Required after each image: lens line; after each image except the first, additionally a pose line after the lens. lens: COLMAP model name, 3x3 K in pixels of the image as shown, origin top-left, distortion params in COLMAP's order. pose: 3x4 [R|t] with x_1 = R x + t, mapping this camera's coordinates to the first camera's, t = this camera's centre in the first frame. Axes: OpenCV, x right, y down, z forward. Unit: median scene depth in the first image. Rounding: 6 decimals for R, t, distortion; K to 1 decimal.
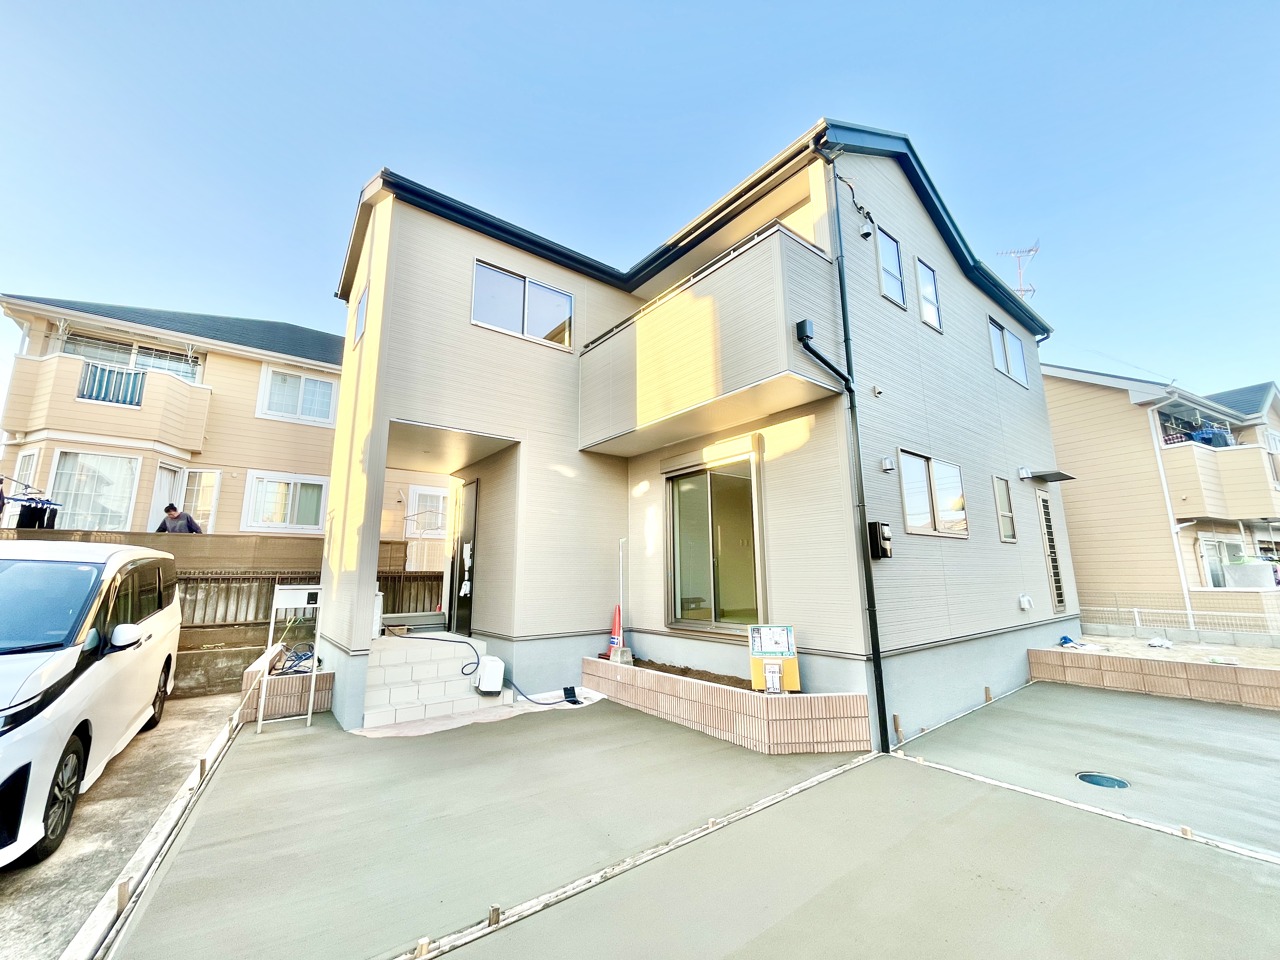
lens RADIAL K [[514.3, 0, 641.3], [0, 514.3, 479.9], [0, 0, 1]] dist [-0.002422, -0.000222]
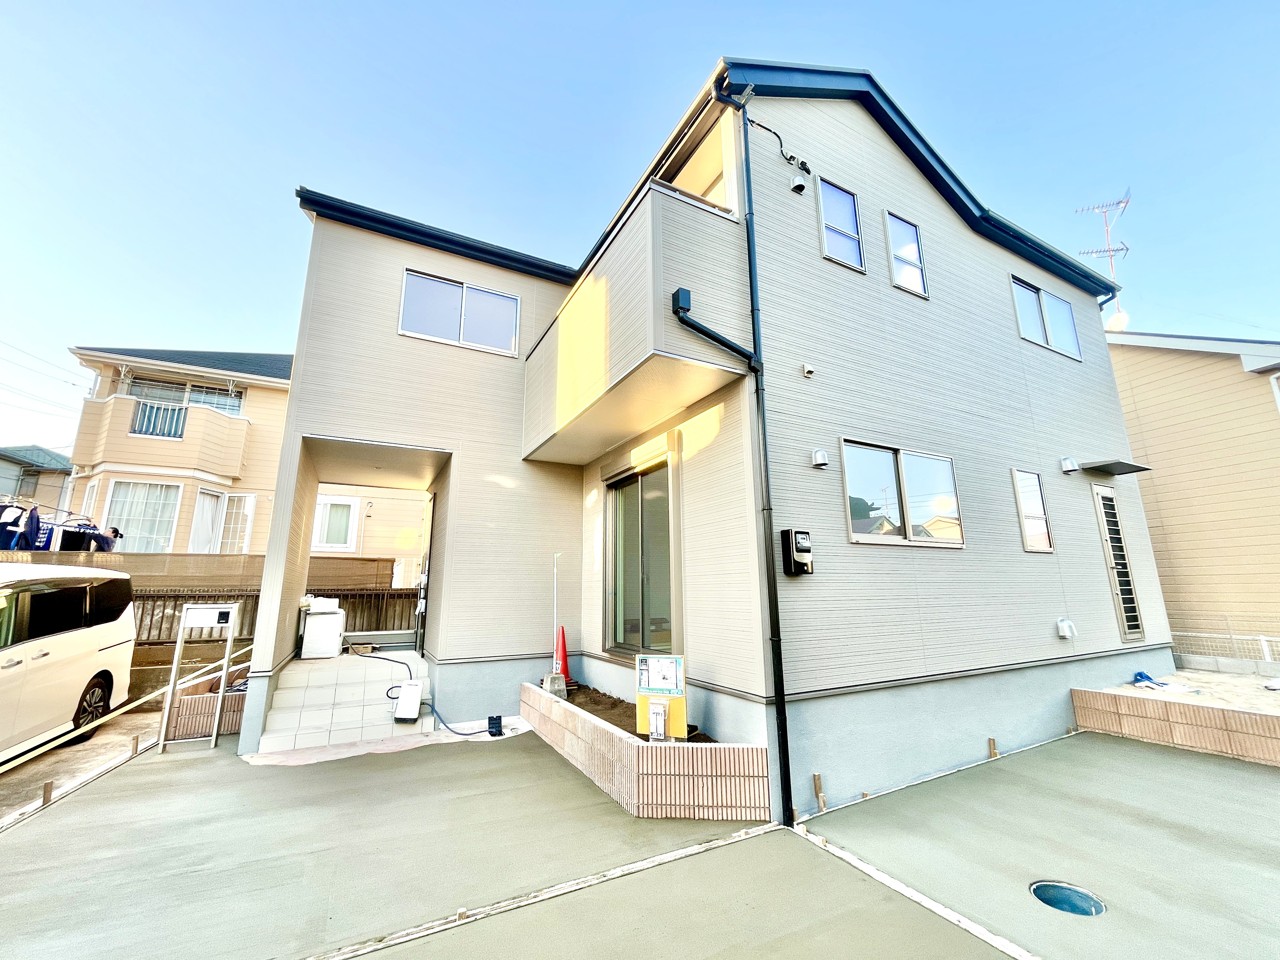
lens RADIAL K [[514.3, 0, 641.3], [0, 514.3, 479.9], [0, 0, 1]] dist [-0.002422, -0.000222]
pose [[0.984898, -0.036289, -0.169291, 0.280546], [0.031742, 0.999061, -0.029491, 0.015764], [0.170203, 0.023672, 0.985125, 0.125075]]
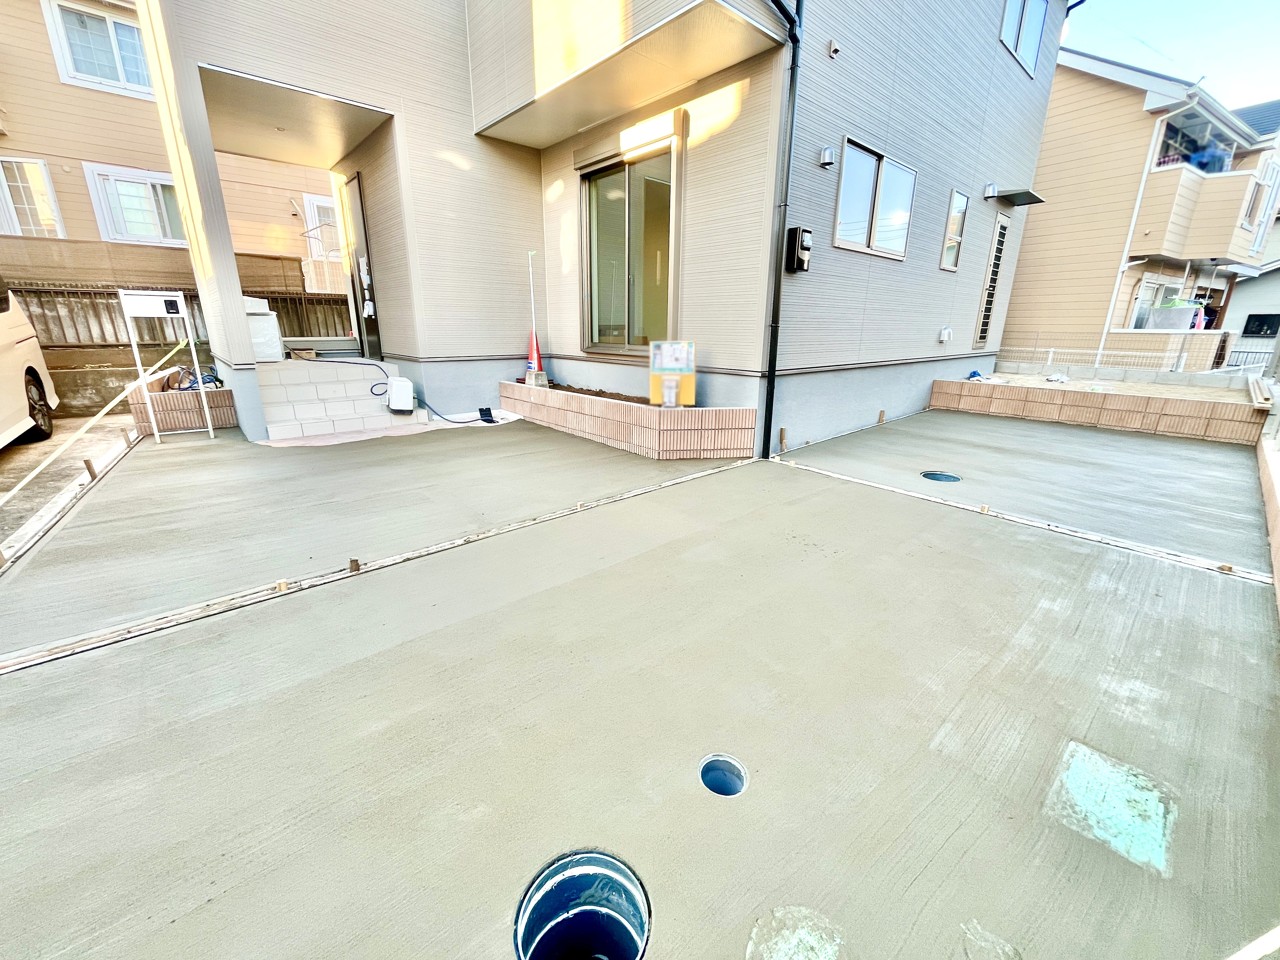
lens RADIAL K [[513.7, 0, 640.4], [0, 513.7, 478.8], [0, 0, 1]] dist [-0.003131, -0.000313]
pose [[0.997718, -0.001363, 0.067500, 0.094565], [-0.029697, 0.889020, 0.456904, 0.053946], [-0.060632, -0.457866, 0.886951, 0.019555]]
